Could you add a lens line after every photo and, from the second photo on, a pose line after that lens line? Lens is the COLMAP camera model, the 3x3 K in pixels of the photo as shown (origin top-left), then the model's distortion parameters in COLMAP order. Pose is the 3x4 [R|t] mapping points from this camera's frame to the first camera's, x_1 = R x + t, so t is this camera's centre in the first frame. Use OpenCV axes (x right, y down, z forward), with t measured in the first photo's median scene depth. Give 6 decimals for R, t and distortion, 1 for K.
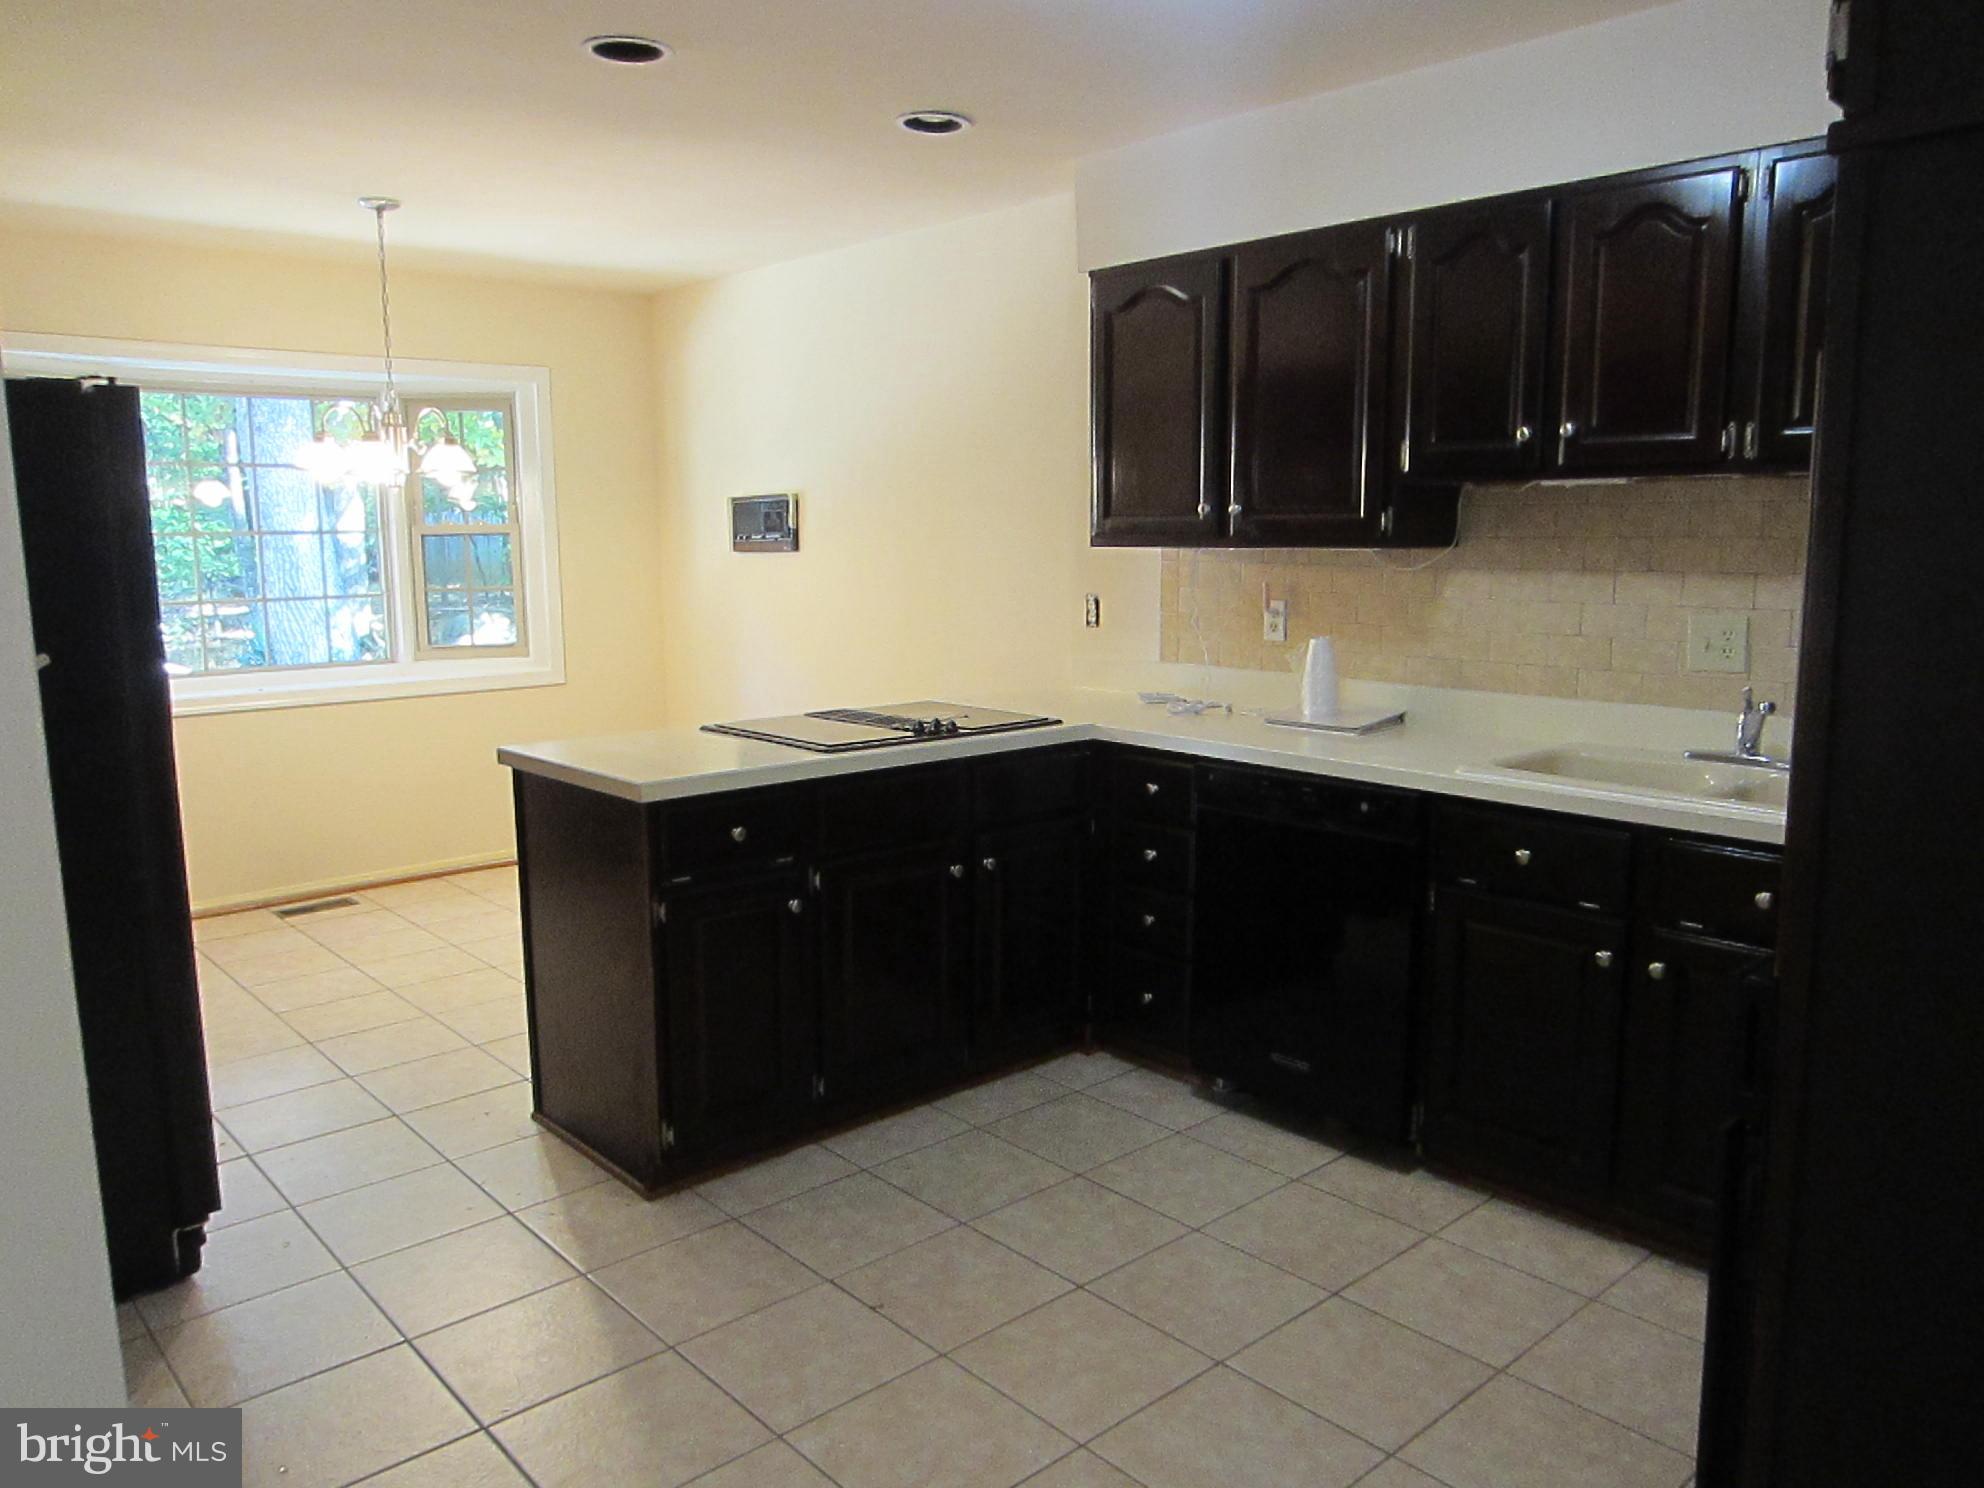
lens RADIAL K [[1431.8, 0, 992.0], [0, 1431.8, 744.0], [0, 0, 1]] dist [-0.035311, 0.000445]
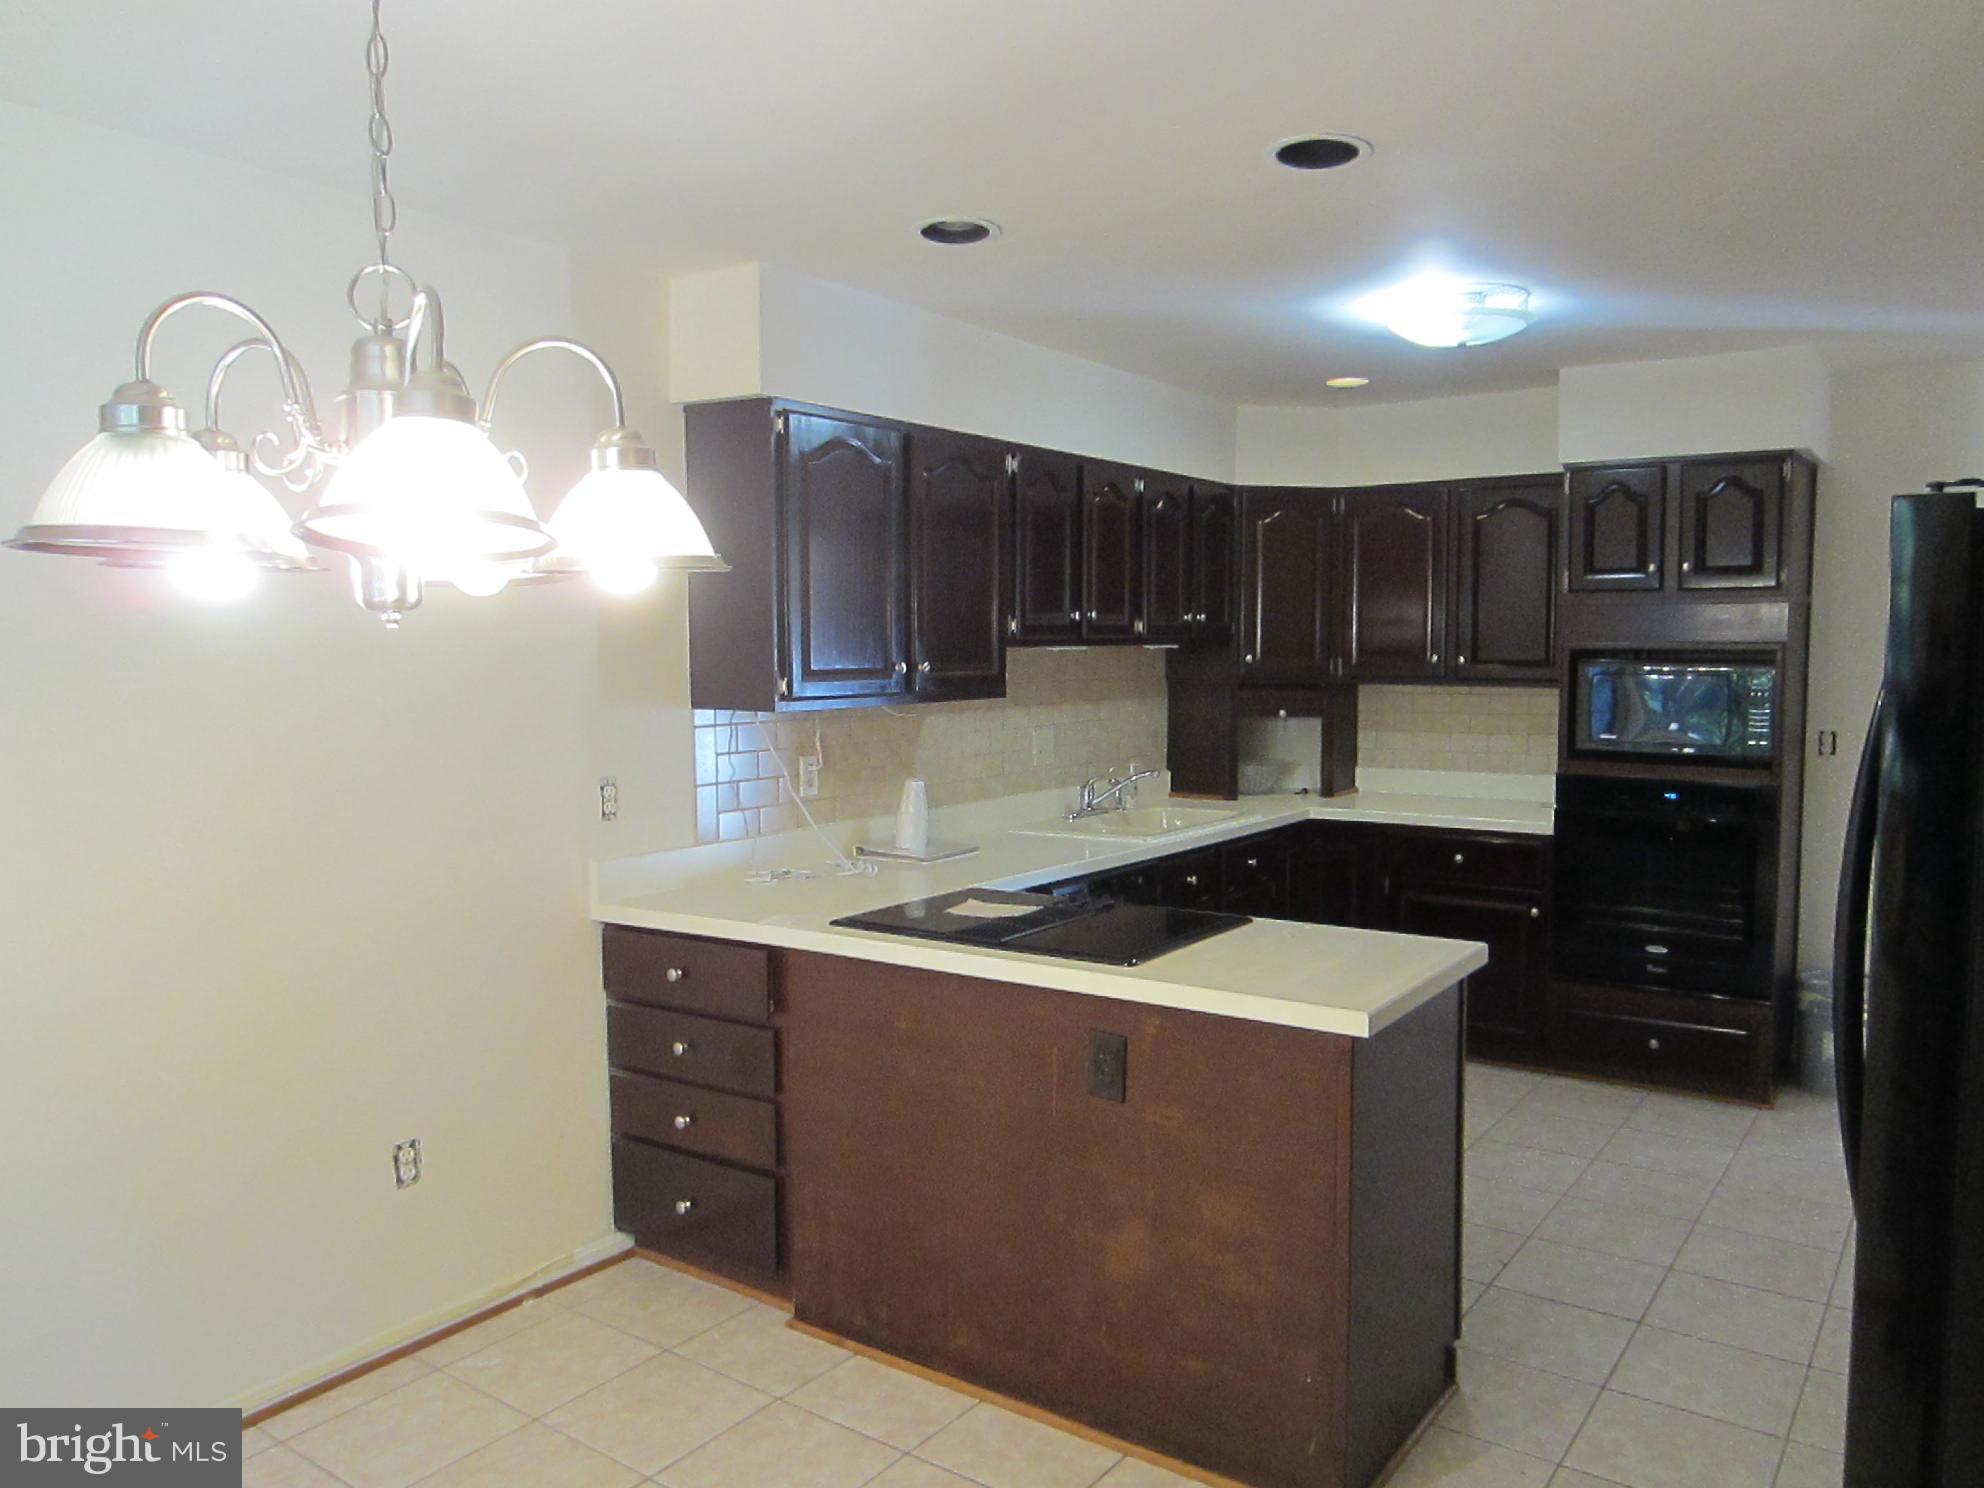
lens RADIAL K [[1431.8, 0, 992.0], [0, 1431.8, 744.0], [0, 0, 1]] dist [-0.035311, 0.000445]
pose [[-0.213666, -0.063076, 0.974868, -0.995984], [0.150032, 0.983956, 0.096547, -0.228255], [-0.965317, 0.166890, -0.200774, 1.315820]]
